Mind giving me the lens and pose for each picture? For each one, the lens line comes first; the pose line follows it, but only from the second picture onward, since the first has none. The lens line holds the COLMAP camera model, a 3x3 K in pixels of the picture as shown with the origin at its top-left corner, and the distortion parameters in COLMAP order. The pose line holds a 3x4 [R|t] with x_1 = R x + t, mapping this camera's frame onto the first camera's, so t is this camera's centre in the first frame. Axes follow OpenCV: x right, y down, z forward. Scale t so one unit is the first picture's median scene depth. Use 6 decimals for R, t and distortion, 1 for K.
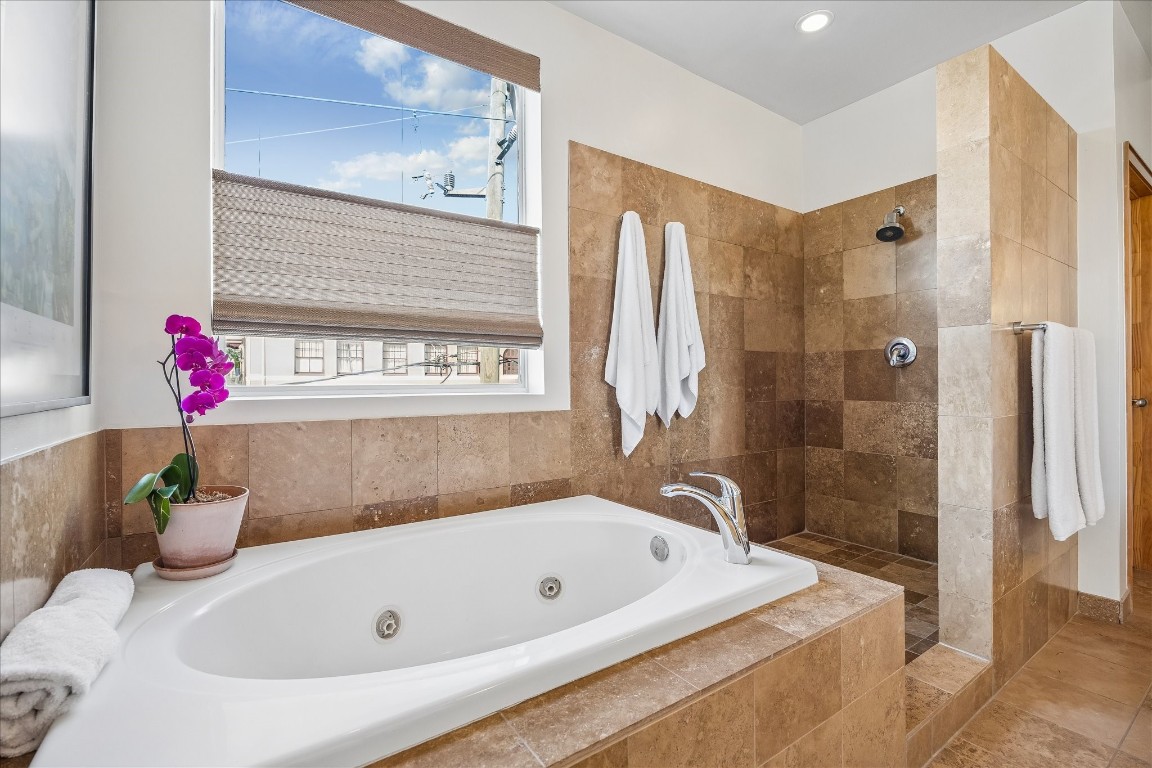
lens RADIAL K [[500.8, 0, 575.5], [0, 500.8, 382.7], [0, 0, 1]] dist [-0.011174, 0.000237]
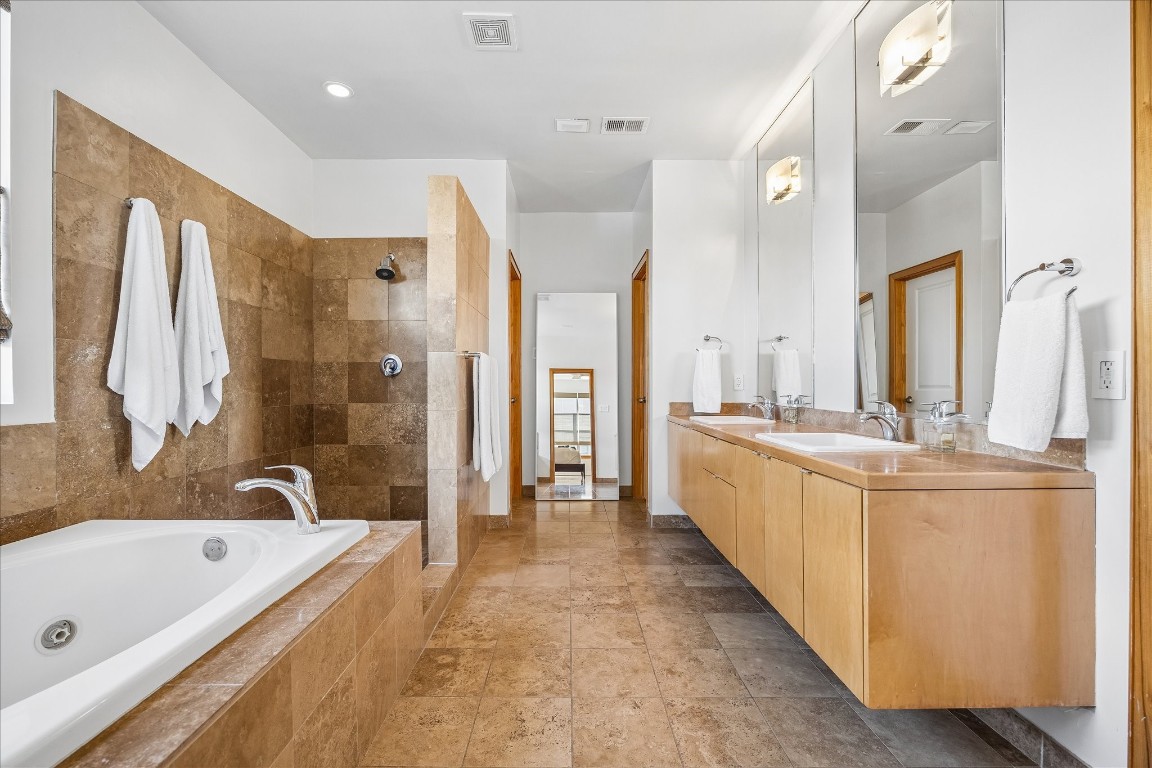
lens RADIAL K [[466.8, 0, 575.5], [0, 466.8, 377.1], [0, 0, 1]] dist [0.000830, 0.000104]
pose [[0.542760, 0.020769, 0.839631, -0.175846], [-0.000048, 0.999695, -0.024697, -0.000036], [-0.839888, 0.013364, 0.542596, -0.111621]]
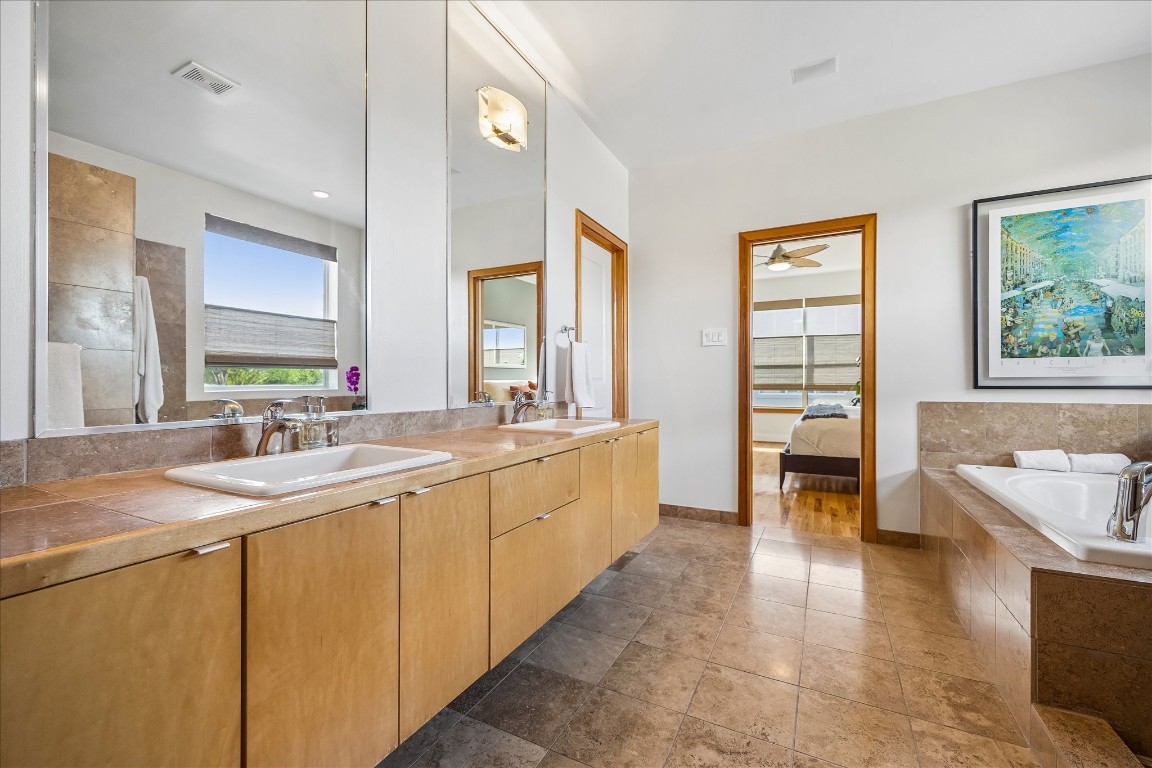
lens RADIAL K [[457.8, 0, 574.0], [0, 457.8, 381.5], [0, 0, 1]] dist [-0.000213, 0.000123]
pose [[-0.888990, 0.007287, -0.457868, 1.159468], [0.007214, 0.999972, 0.001910, -0.003484], [0.457869, -0.001605, -0.889018, 0.823593]]
